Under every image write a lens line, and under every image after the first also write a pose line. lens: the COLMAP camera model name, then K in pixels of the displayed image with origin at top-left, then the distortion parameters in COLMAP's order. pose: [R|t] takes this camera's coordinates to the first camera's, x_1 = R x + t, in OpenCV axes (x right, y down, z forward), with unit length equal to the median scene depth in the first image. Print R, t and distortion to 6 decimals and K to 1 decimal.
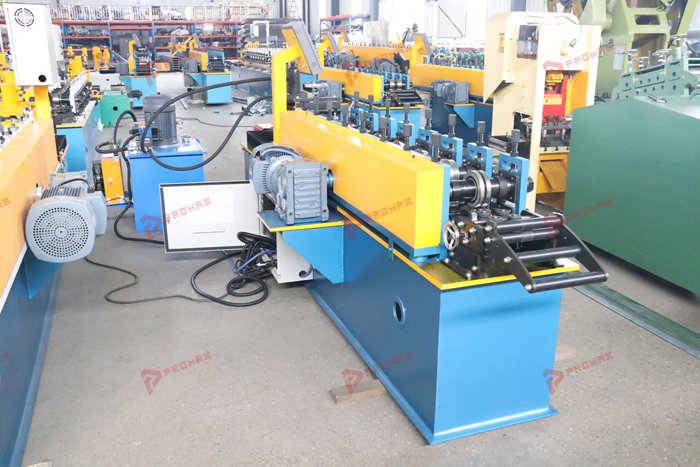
lens RADIAL K [[641.3, 0, 350.5], [0, 641.3, 233.1], [0, 0, 1]] dist [-0.007405, 0.000000]
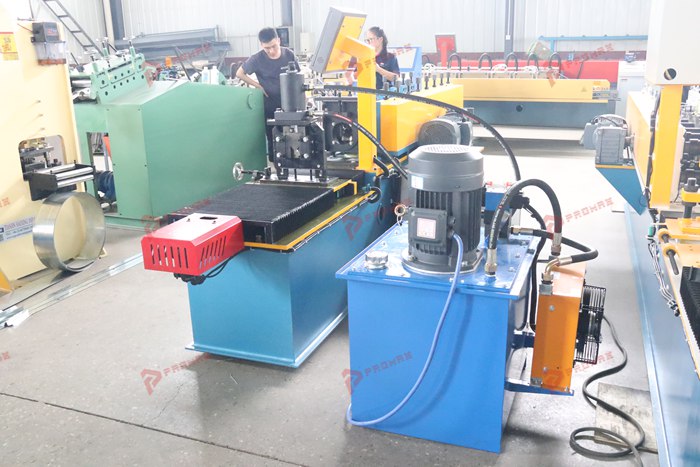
lens RADIAL K [[641.3, 0, 350.0], [0, 641.3, 233.5], [0, 0, 1]] dist [-0.007405, 0.000000]
pose [[-0.764564, -0.169311, 0.621913, -0.649226], [0.211814, 0.845293, 0.490524, -0.489974], [-0.608750, 0.506767, -0.610418, 1.642030]]
